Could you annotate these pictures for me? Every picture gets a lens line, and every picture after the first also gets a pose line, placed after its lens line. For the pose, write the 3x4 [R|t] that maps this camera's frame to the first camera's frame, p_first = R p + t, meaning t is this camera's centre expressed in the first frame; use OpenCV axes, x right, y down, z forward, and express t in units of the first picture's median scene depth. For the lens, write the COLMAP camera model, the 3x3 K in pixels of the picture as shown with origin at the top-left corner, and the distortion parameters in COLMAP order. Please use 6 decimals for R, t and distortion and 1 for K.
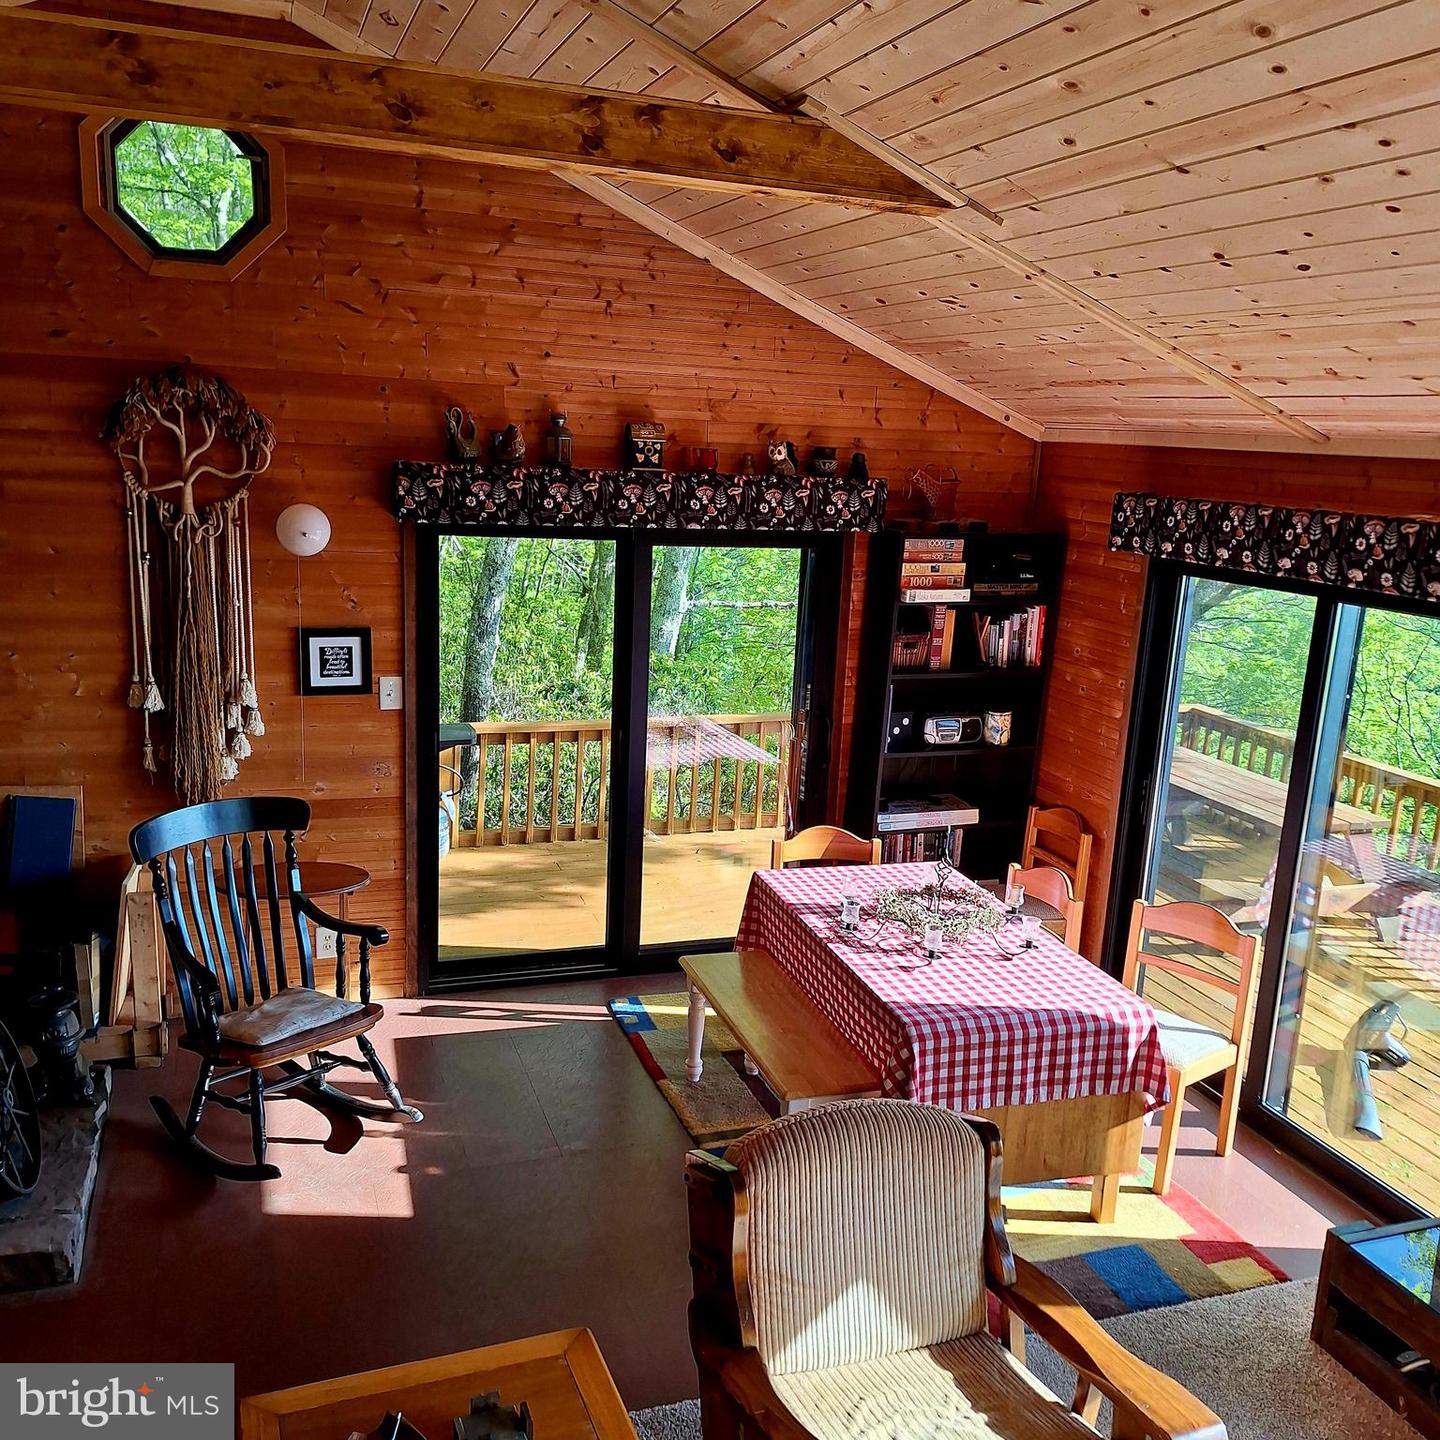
lens RADIAL K [[1333.7, 0, 718.2], [0, 1333.7, 762.5], [0, 0, 1]] dist [0.114111, -0.164880]
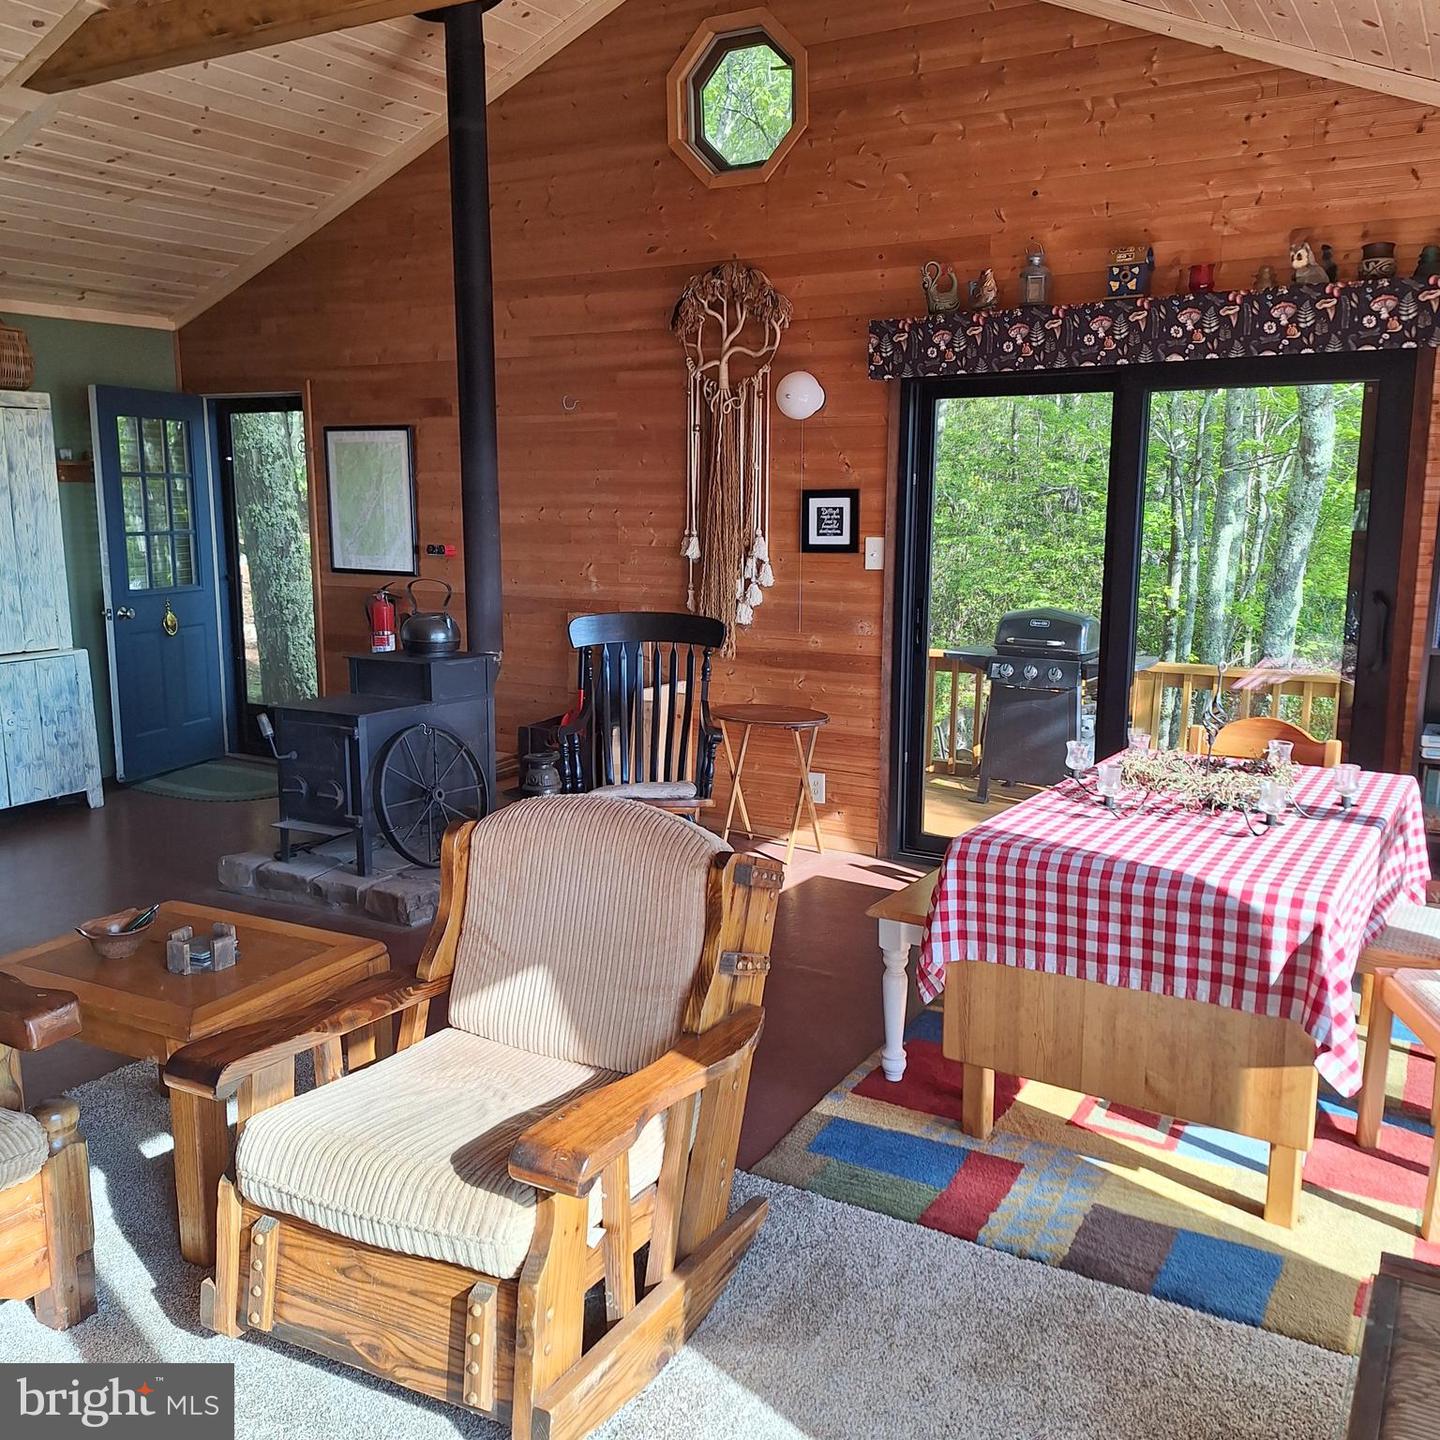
lens RADIAL K [[1314.6, 0, 716.9], [0, 1314.6, 732.5], [0, 0, 1]] dist [0.130389, -0.178372]
pose [[0.644600, 0.092422, -0.758914, 0.509474], [-0.154262, 0.987972, -0.010709, 0.125895], [0.748795, 0.123975, 0.651103, 0.274480]]
